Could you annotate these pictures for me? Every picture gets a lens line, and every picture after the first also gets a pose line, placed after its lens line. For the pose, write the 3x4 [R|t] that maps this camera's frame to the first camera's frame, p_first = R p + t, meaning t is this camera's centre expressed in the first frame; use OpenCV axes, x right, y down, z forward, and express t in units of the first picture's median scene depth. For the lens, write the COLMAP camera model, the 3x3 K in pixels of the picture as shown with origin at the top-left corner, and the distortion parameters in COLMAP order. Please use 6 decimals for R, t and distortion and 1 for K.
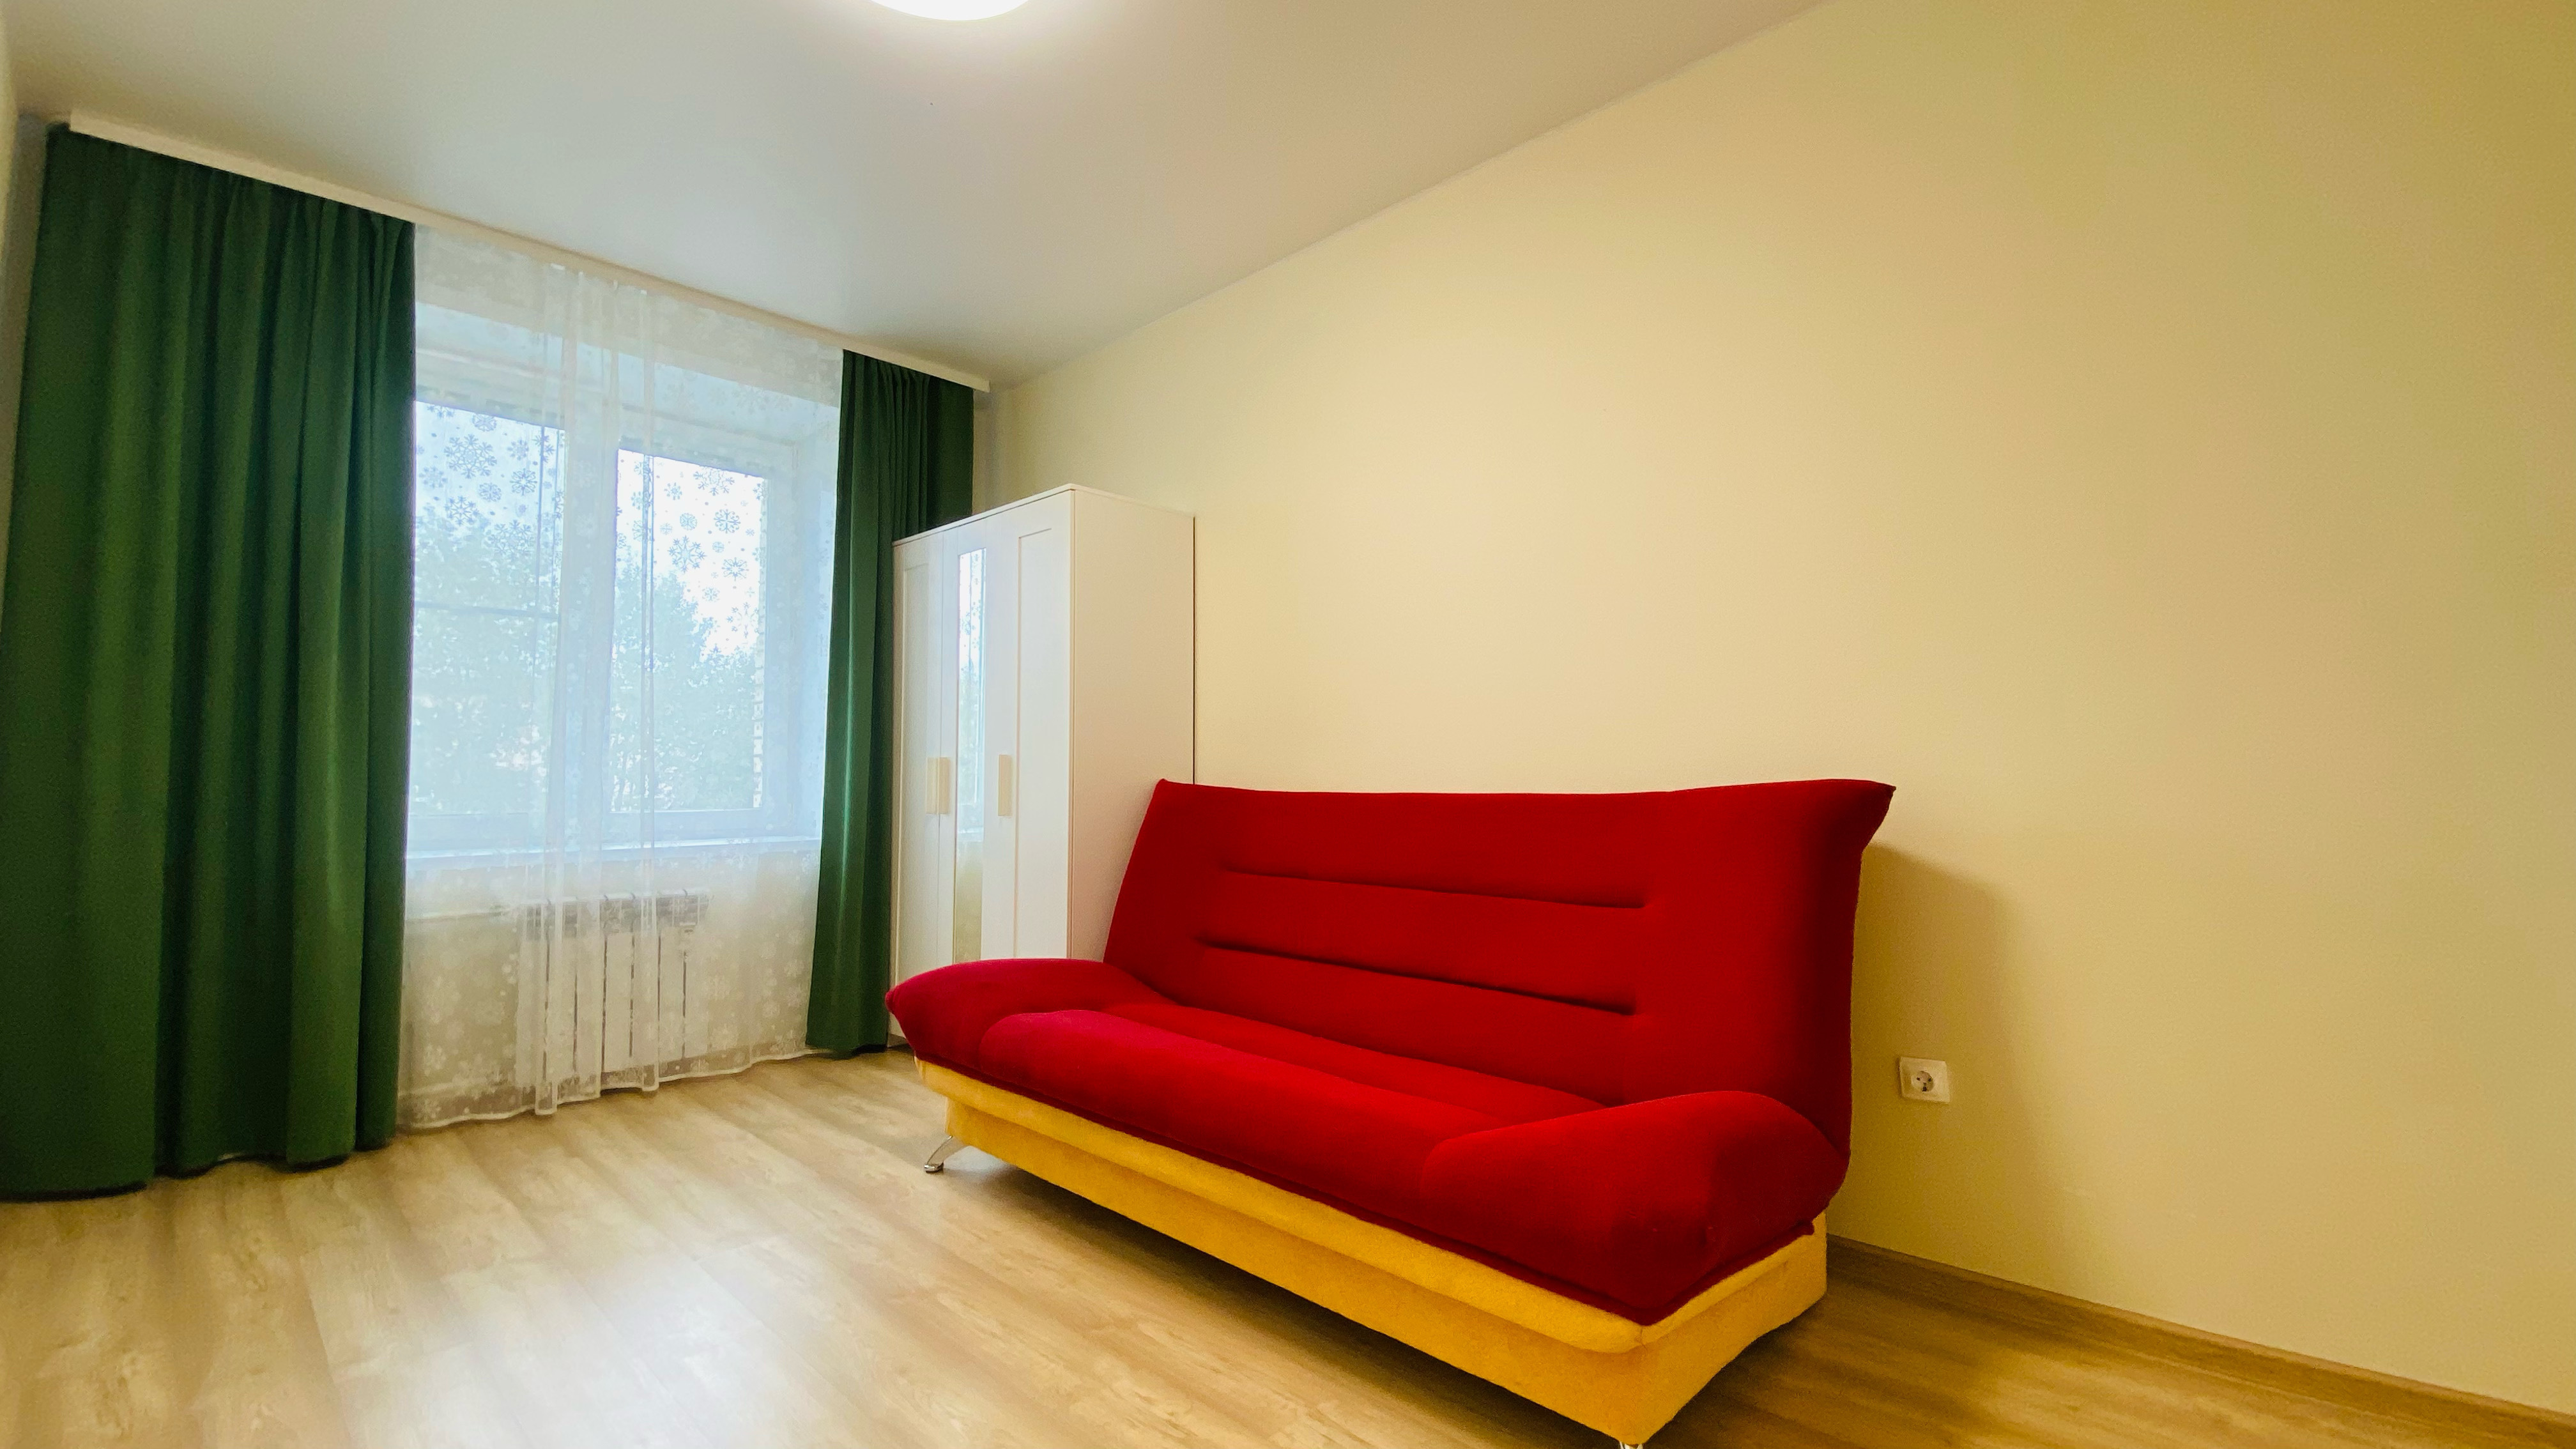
lens RADIAL K [[1045.1, 0, 1281.5], [0, 1045.1, 716.9], [0, 0, 1]] dist [0.021888, -0.019006]
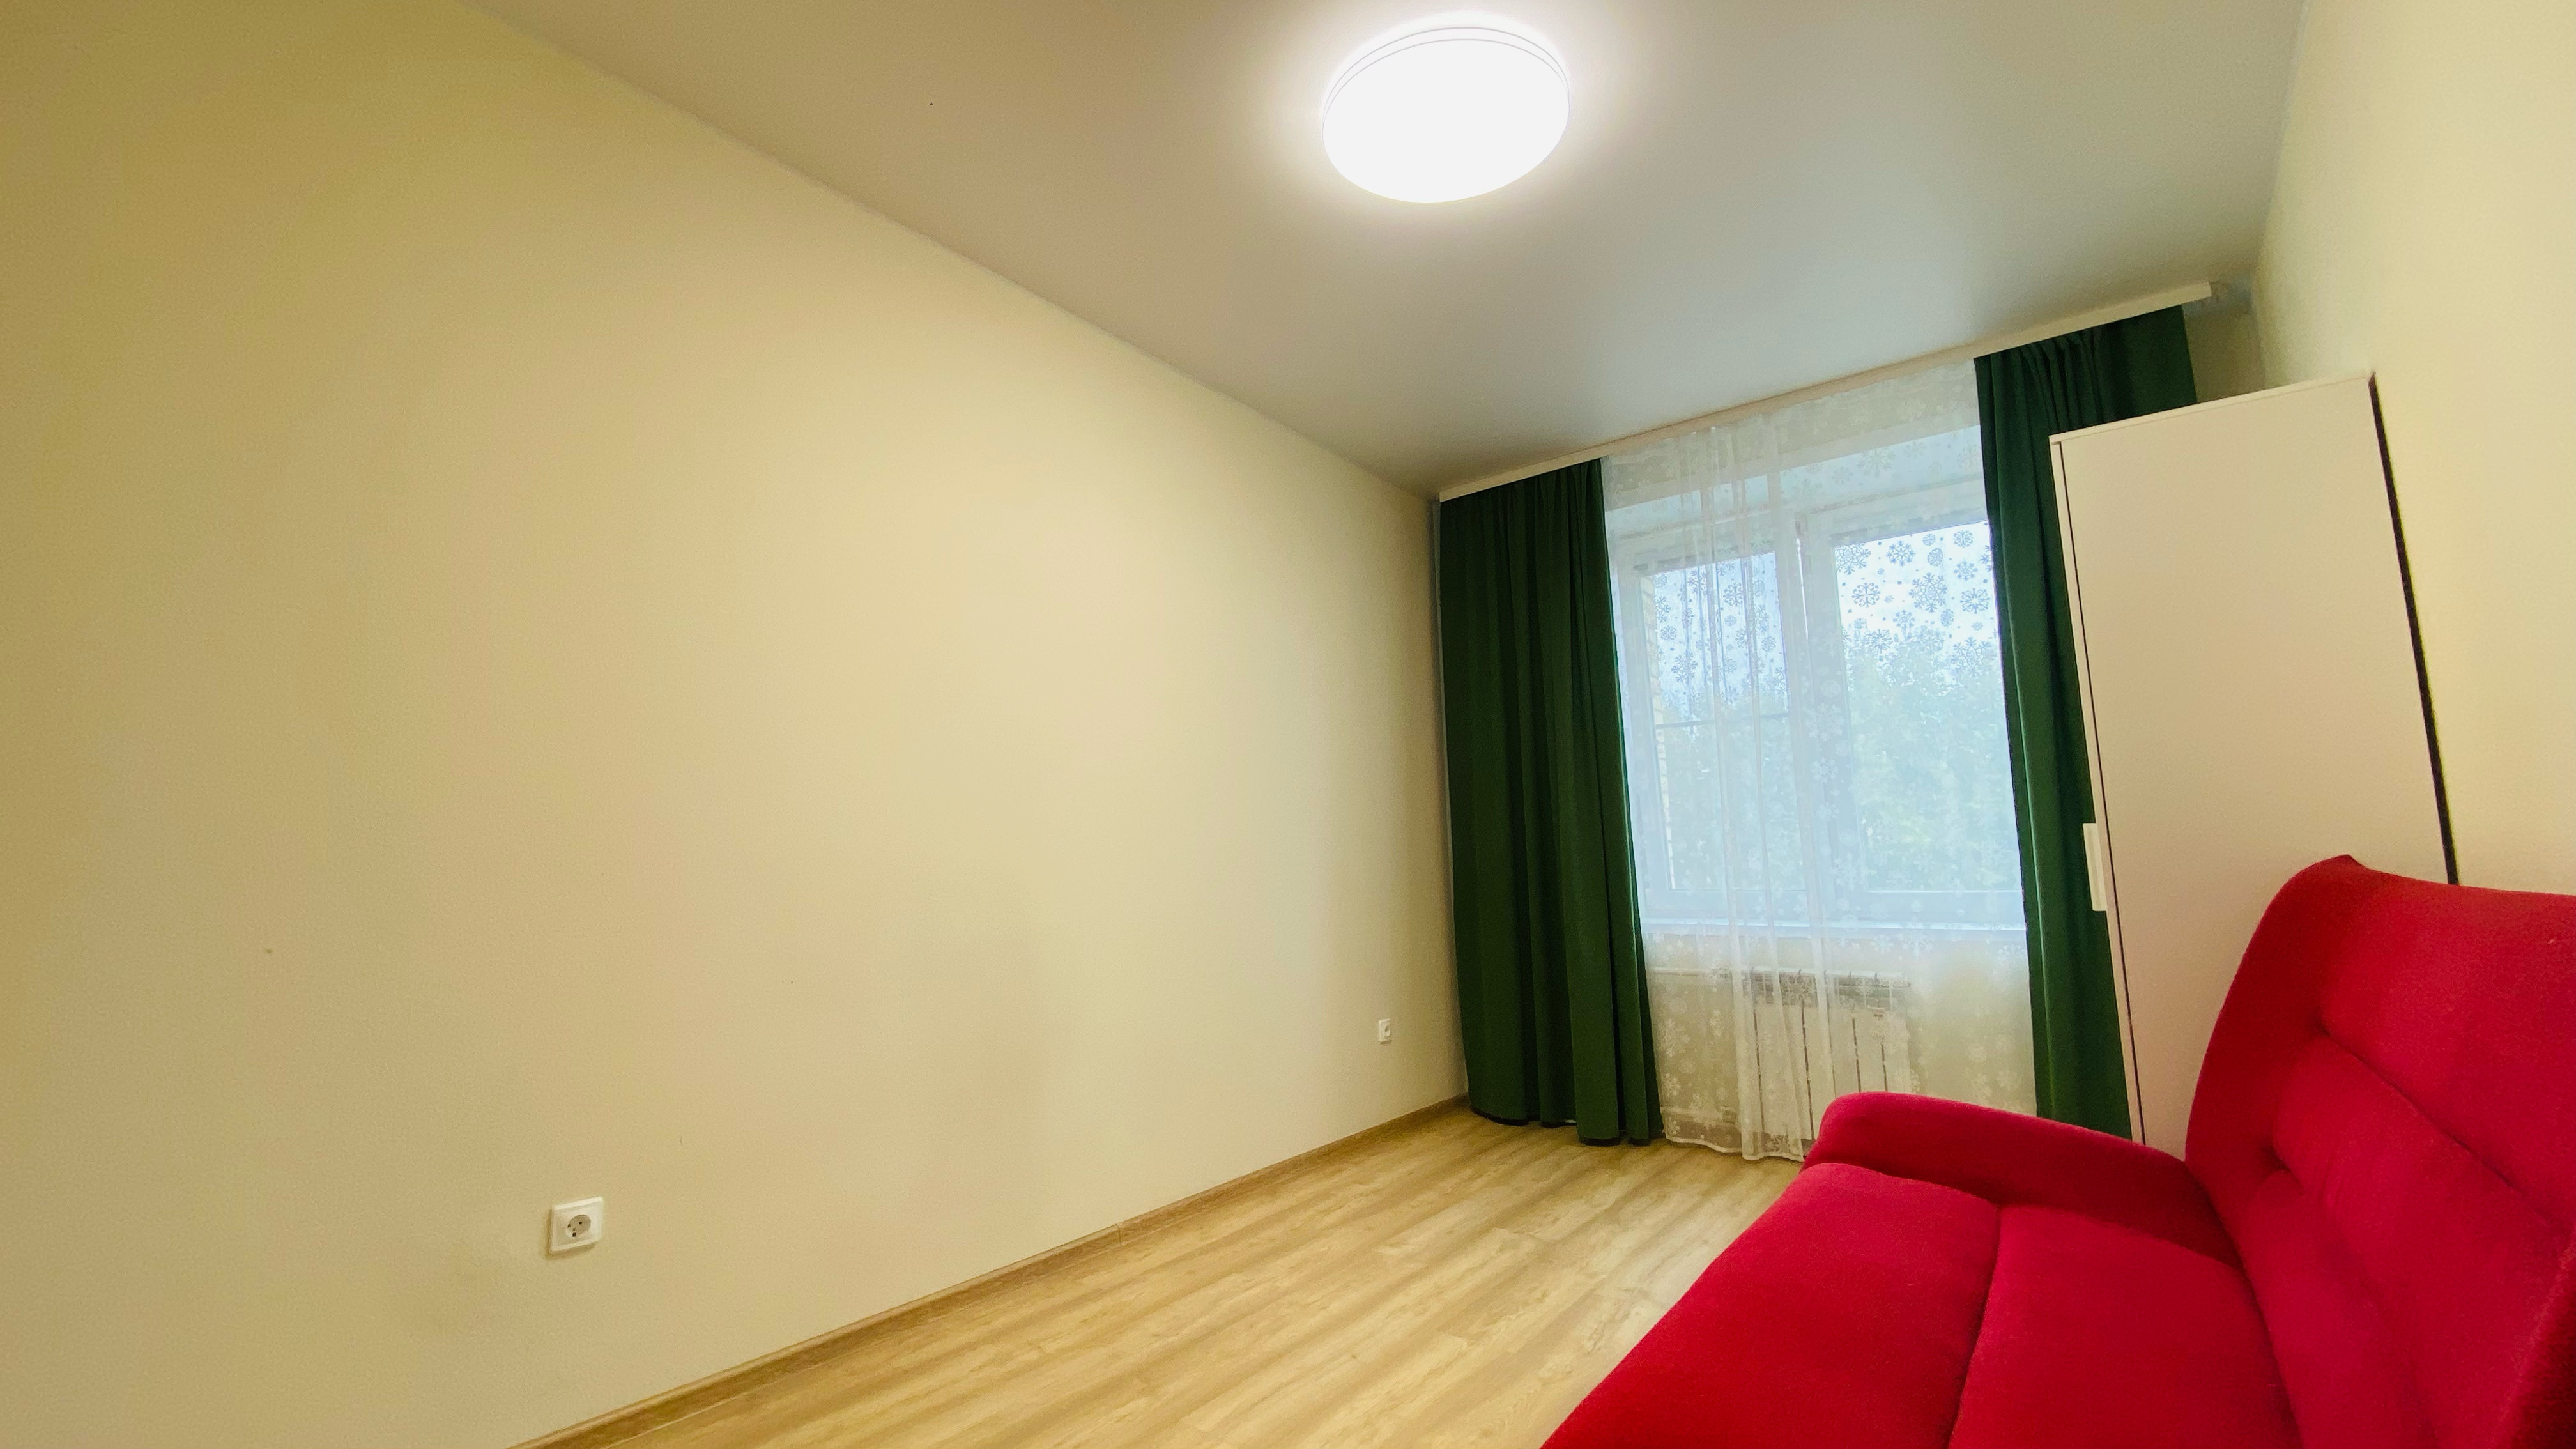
lens RADIAL K [[1045.1, 0, 1281.5], [0, 1045.1, 716.9], [0, 0, 1]] dist [0.021888, -0.019006]
pose [[0.098475, -0.138323, -0.985479, 0.444434], [0.081166, 0.988110, -0.130581, 0.012342], [0.991824, -0.067128, 0.108531, 0.411912]]
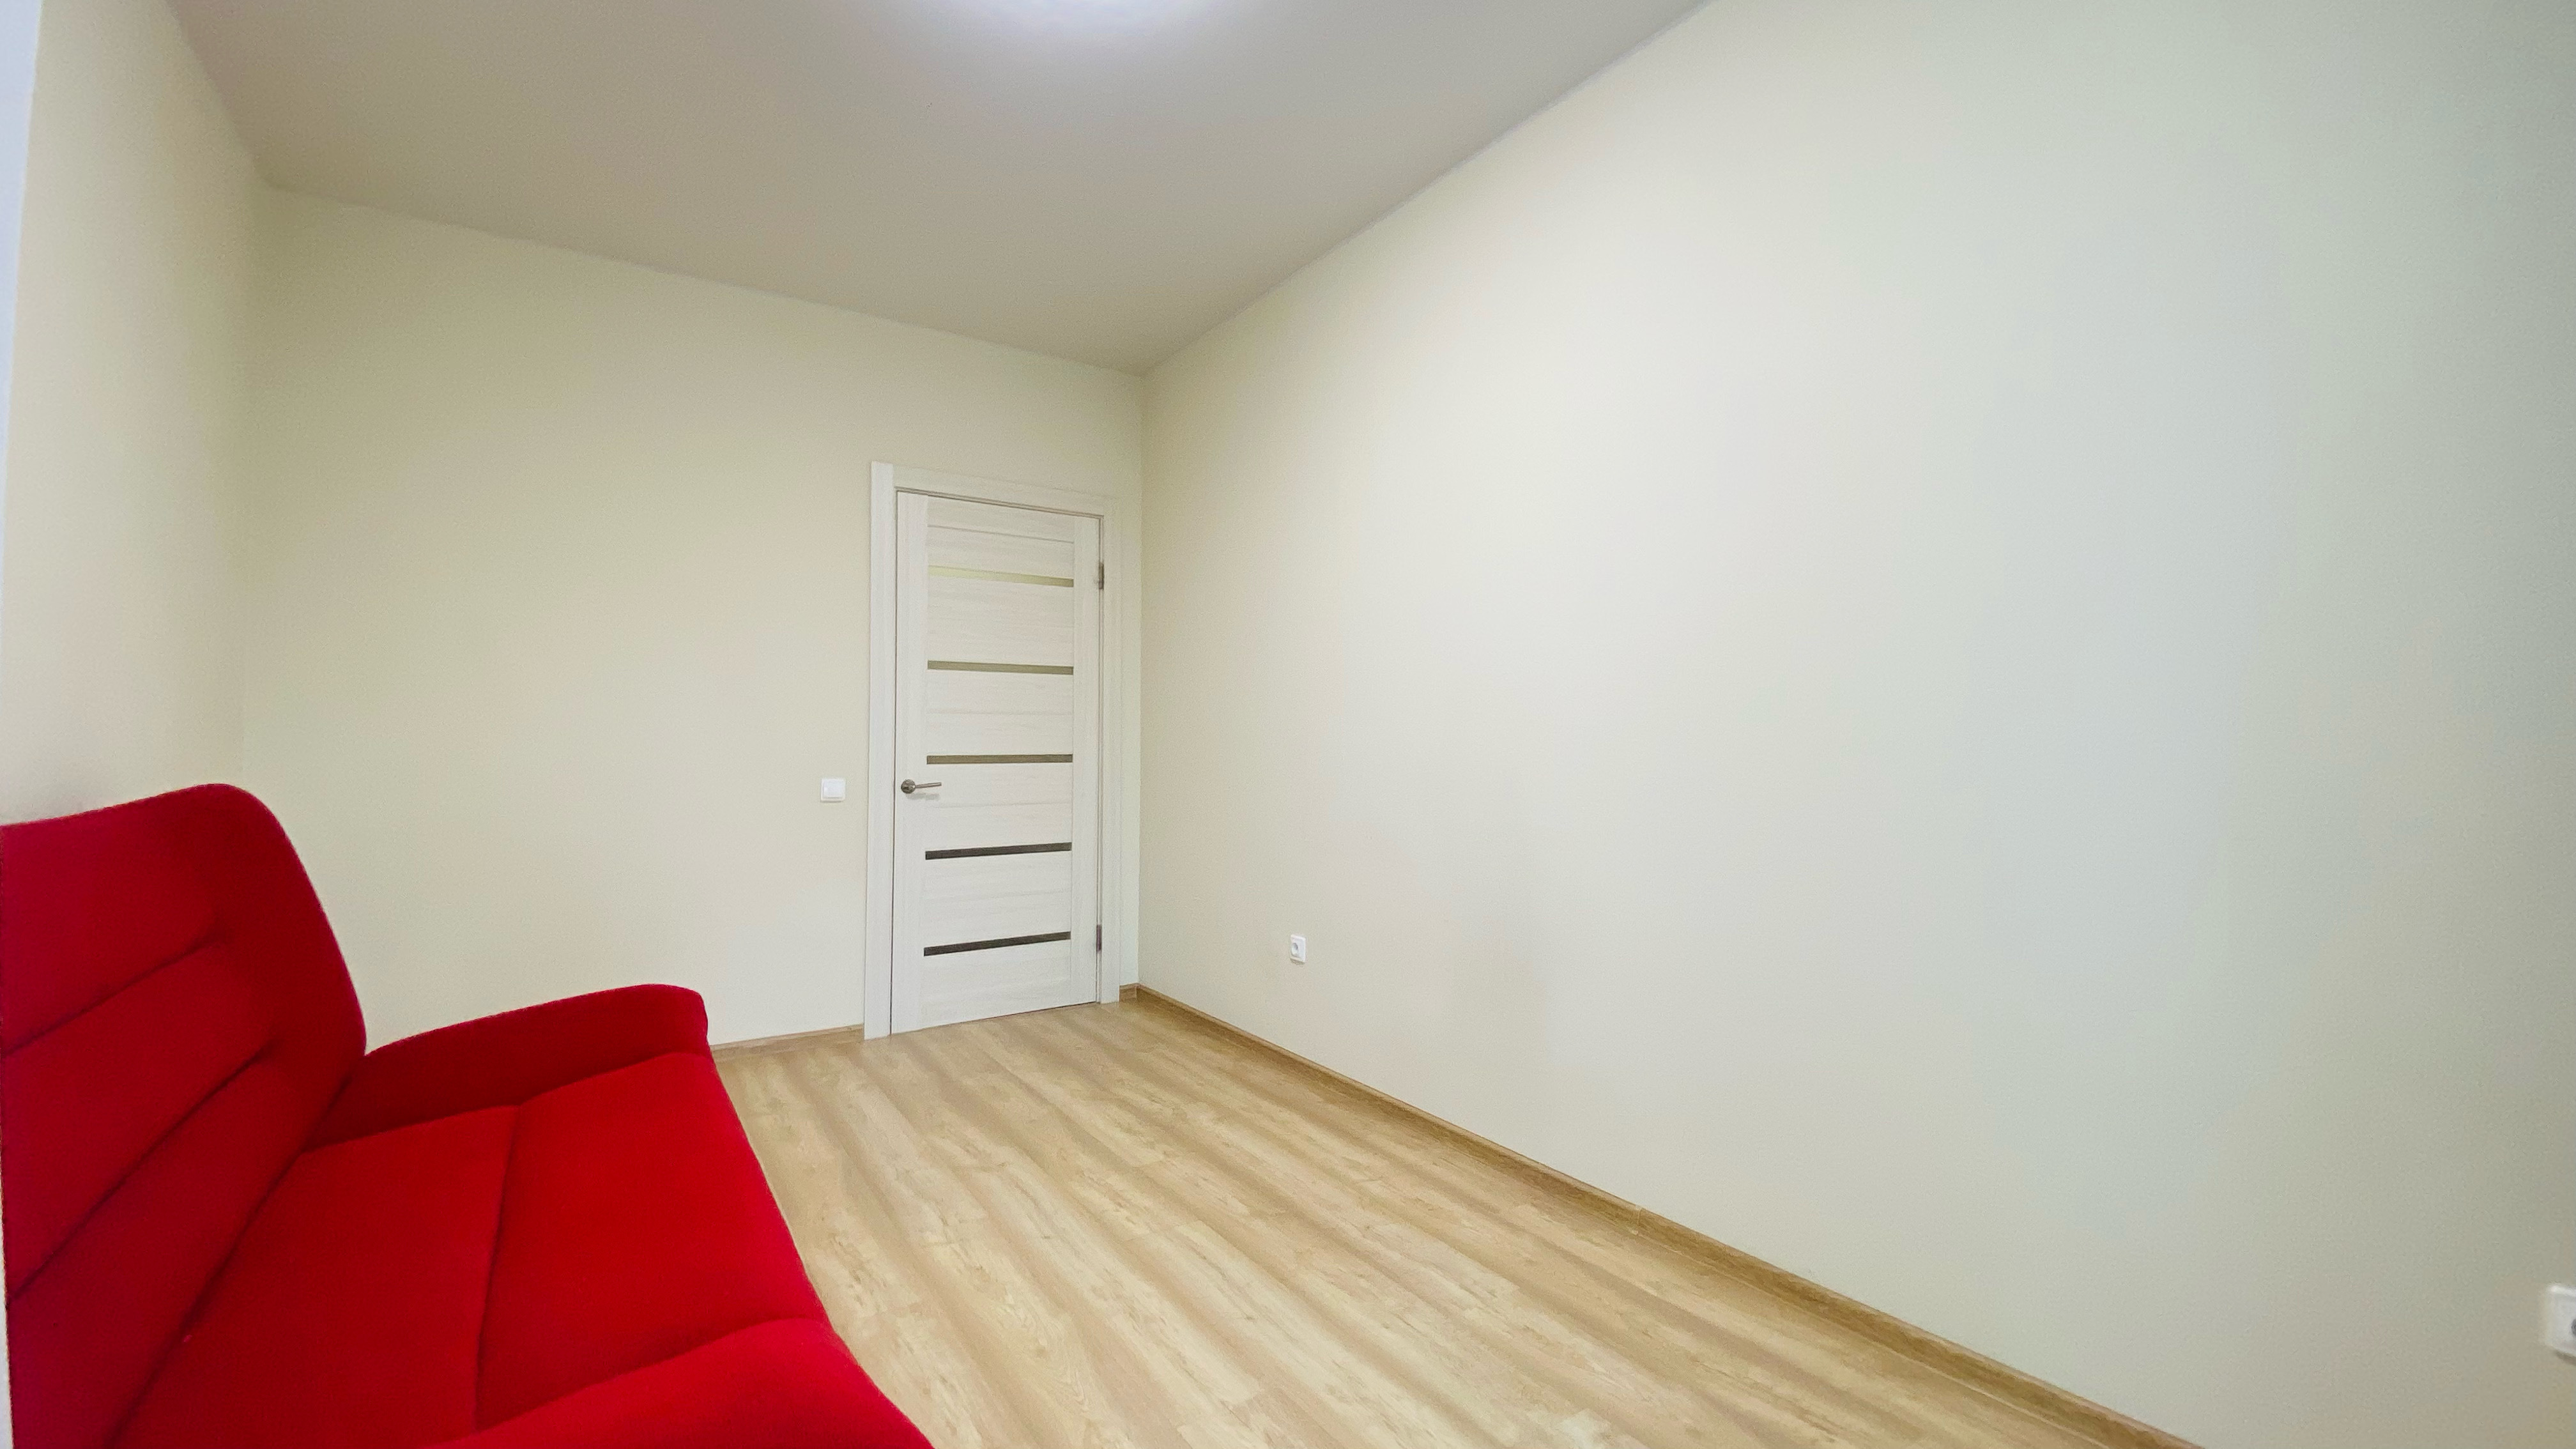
lens RADIAL K [[1045.1, 0, 1281.5], [0, 1045.1, 716.9], [0, 0, 1]] dist [0.021888, -0.019006]
pose [[-0.975650, 0.010544, 0.219080, -0.471118], [-0.010251, 0.995561, -0.093564, 0.050933], [-0.219093, -0.093531, -0.971211, 1.149502]]
